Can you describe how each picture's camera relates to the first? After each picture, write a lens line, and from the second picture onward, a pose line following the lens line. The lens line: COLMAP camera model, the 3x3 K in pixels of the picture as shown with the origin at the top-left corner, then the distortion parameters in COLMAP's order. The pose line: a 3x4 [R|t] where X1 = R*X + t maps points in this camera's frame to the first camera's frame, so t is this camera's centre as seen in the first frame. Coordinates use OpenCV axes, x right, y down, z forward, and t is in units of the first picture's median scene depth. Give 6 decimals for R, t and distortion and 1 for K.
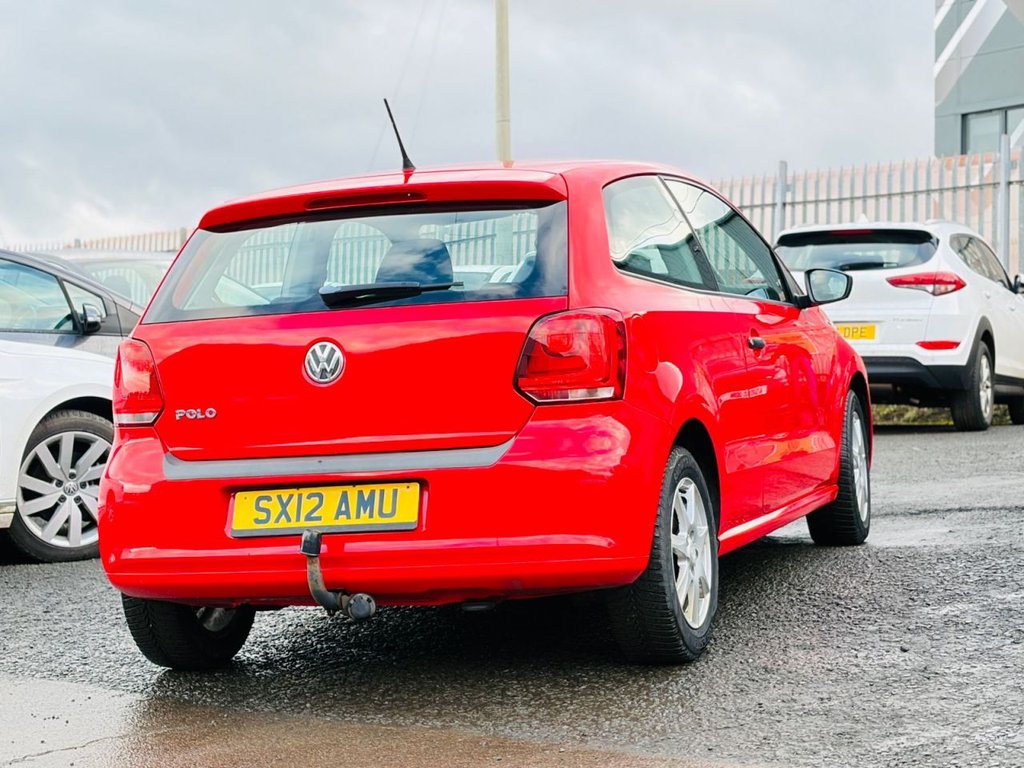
lens RADIAL K [[2316.7, 0, 503.2], [0, 2316.7, 381.4], [0, 0, 1]] dist [0.170009, 0.000000]
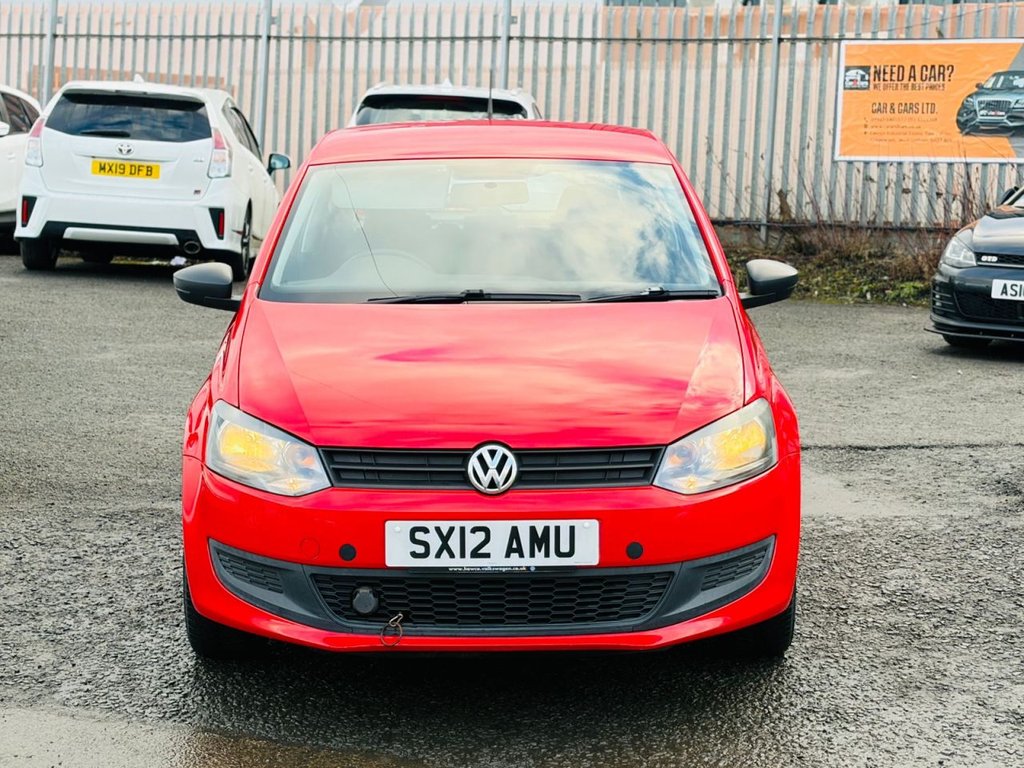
lens RADIAL K [[2316.7, 0, 515.4], [0, 2316.7, 384.8], [0, 0, 1]] dist [0.170009, 0.000000]
pose [[0.942558, 0.016326, 0.333643, -0.335764], [-0.047834, 0.995108, 0.086439, -0.069930], [-0.330600, -0.097433, 0.938728, 0.150421]]
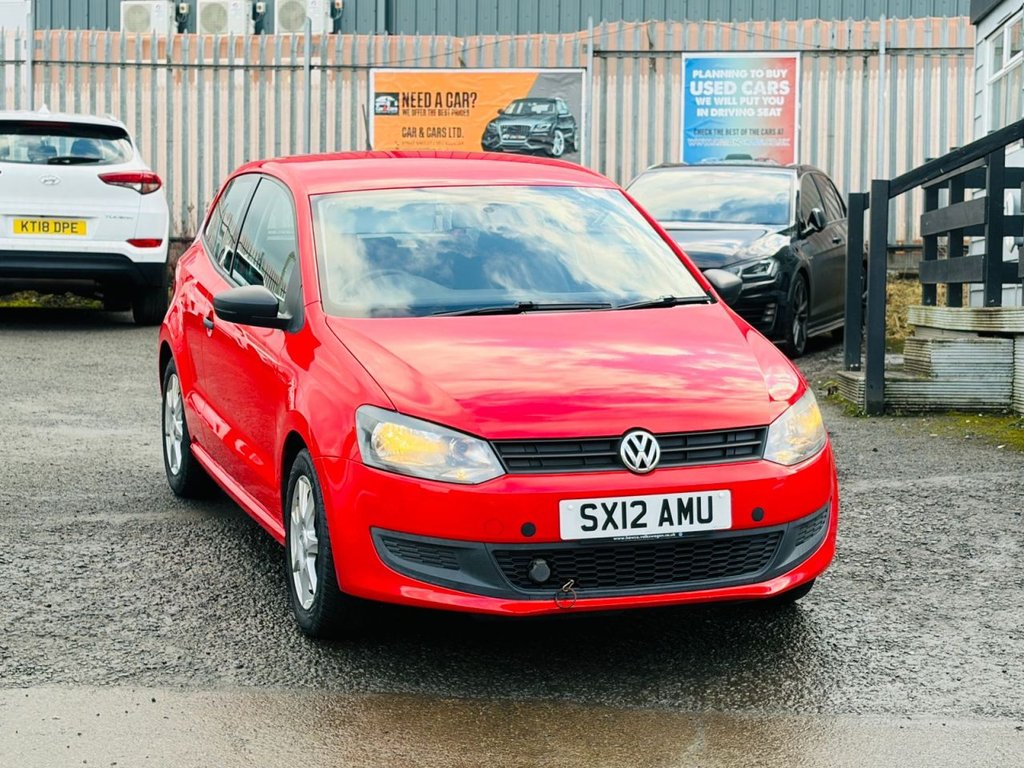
lens RADIAL K [[2316.7, 0, 515.4], [0, 2316.7, 380.4], [0, 0, 1]] dist [0.170009, 0.000000]
pose [[0.804592, -0.015389, 0.593629, -0.655659], [-0.029030, 0.997450, 0.065205, -0.060344], [-0.593118, -0.069696, 0.802093, 0.180144]]
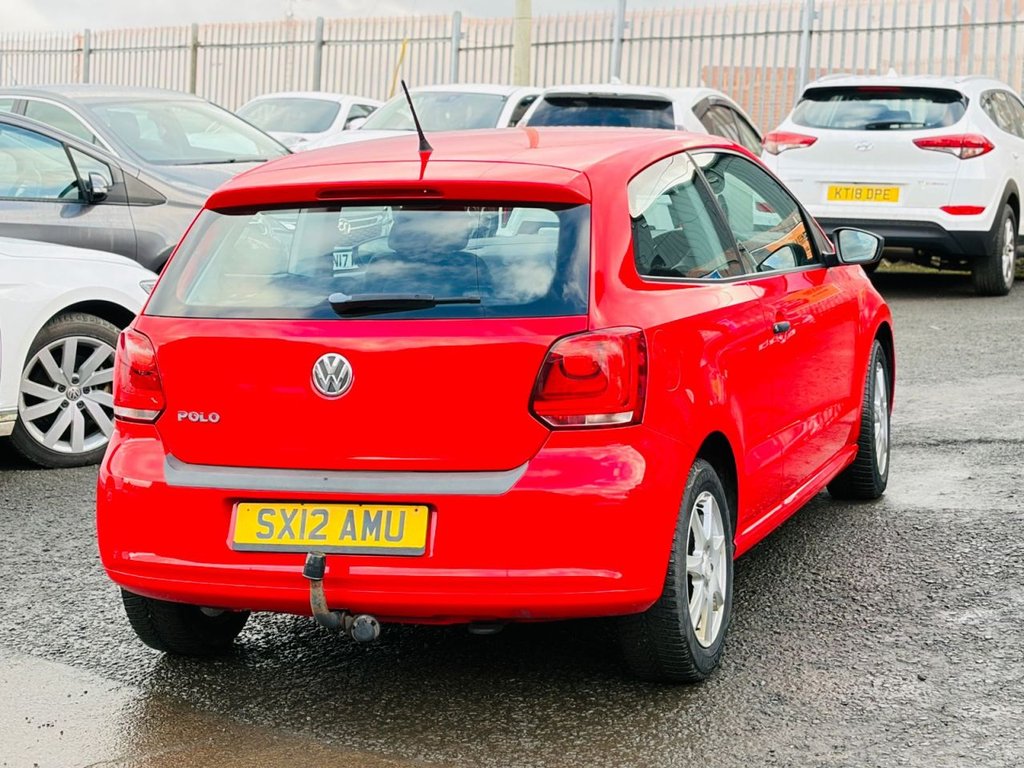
lens RADIAL K [[2316.7, 0, 502.5], [0, 2316.7, 385.1], [0, 0, 1]] dist [0.170009, 0.000000]
pose [[0.999555, 0.029647, -0.003177, -0.002879], [-0.029161, 0.994244, 0.103091, -0.085672], [0.006215, -0.102952, 0.994667, 0.035576]]
